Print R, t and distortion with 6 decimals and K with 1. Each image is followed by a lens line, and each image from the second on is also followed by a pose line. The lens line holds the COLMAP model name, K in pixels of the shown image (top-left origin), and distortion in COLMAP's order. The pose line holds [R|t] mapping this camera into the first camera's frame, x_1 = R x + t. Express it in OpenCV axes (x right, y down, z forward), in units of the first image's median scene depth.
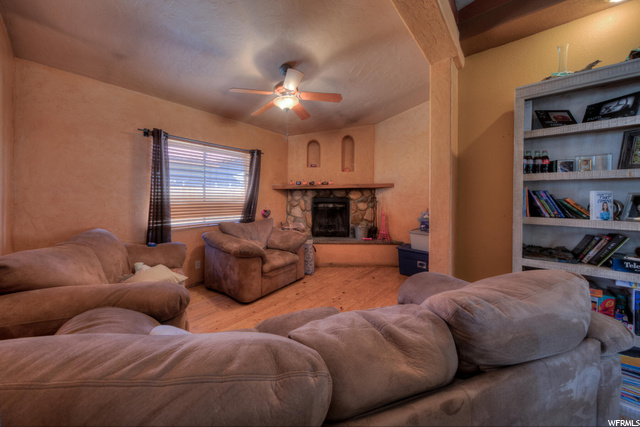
lens RADIAL K [[212.7, 0, 315.5], [0, 212.7, 201.0], [0, 0, 1]] dist [0.000462, -0.000064]
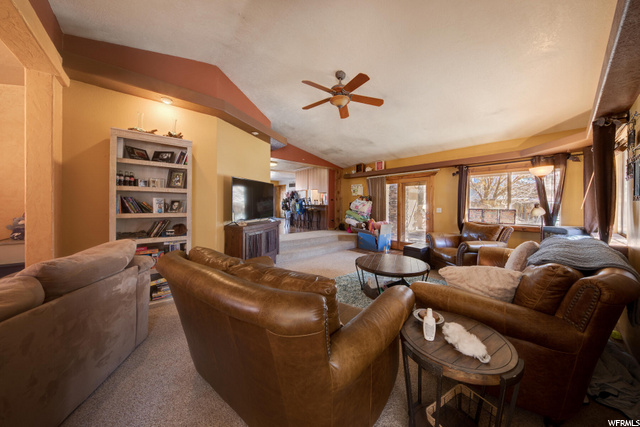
lens RADIAL K [[212.1, 0, 334.9], [0, 212.1, 205.4], [0, 0, 1]] dist [-0.000439, -0.003753]
pose [[0.113554, -0.010787, 0.993473, -0.350585], [0.000894, 0.999942, 0.010755, -0.000029], [-0.993531, -0.000333, 0.113557, -0.730178]]
